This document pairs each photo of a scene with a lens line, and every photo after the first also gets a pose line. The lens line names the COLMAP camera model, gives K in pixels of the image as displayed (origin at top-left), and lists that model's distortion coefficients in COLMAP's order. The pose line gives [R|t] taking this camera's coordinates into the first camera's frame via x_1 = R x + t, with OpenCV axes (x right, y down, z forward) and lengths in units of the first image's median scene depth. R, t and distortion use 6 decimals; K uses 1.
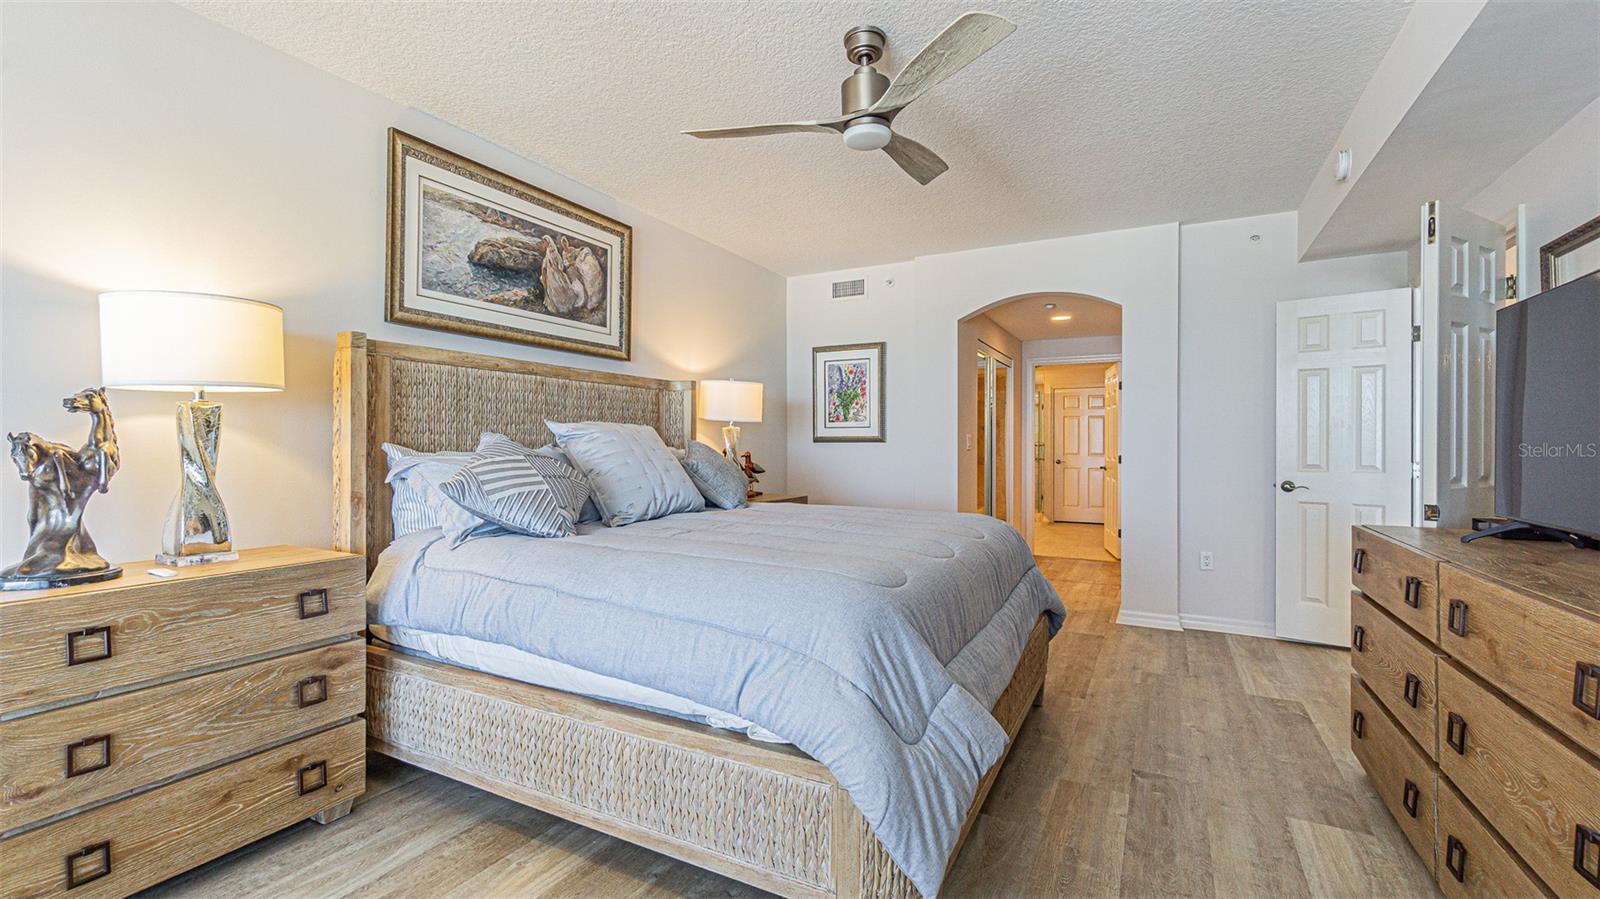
lens RADIAL K [[686.9, 0, 797.4], [0, 686.9, 443.8], [0, 0, 1]] dist [-0.006725, 0.001823]
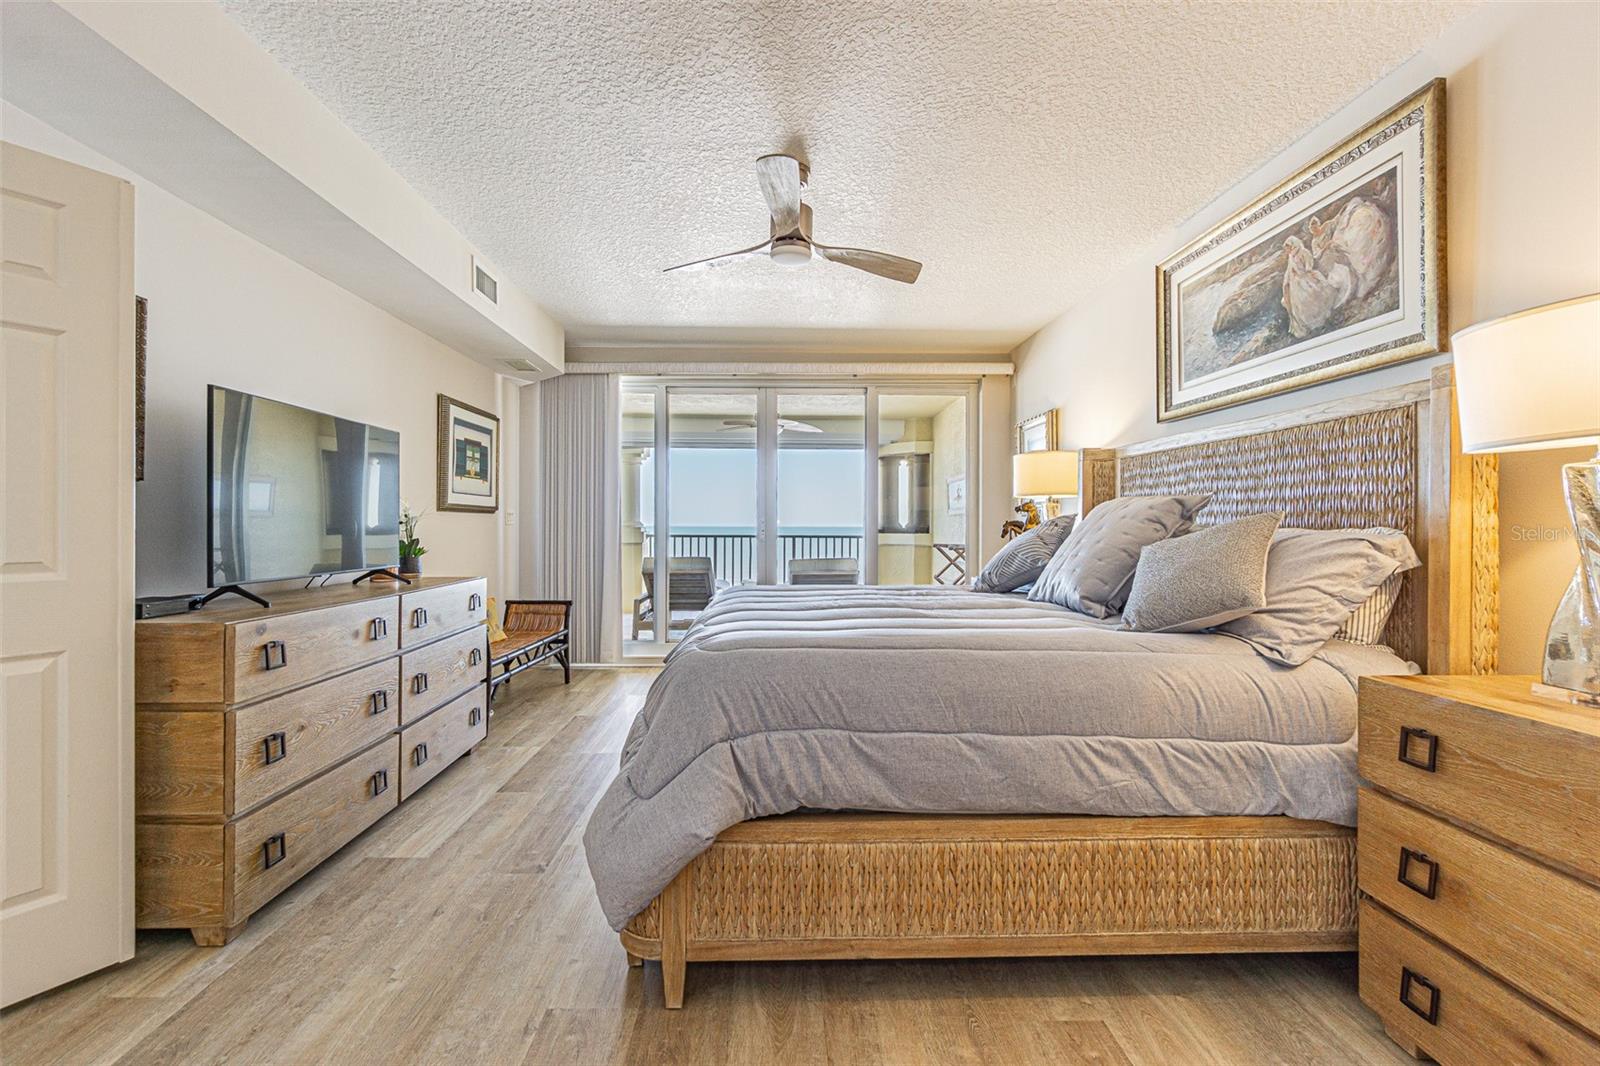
lens RADIAL K [[692.8, 0, 795.6], [0, 692.8, 526.5], [0, 0, 1]] dist [-0.000202, -0.000022]
pose [[-0.866355, -0.001874, -0.499425, 0.458147], [-0.001419, 0.999998, -0.001291, 0.006722], [0.499426, -0.000410, -0.866356, 1.368201]]
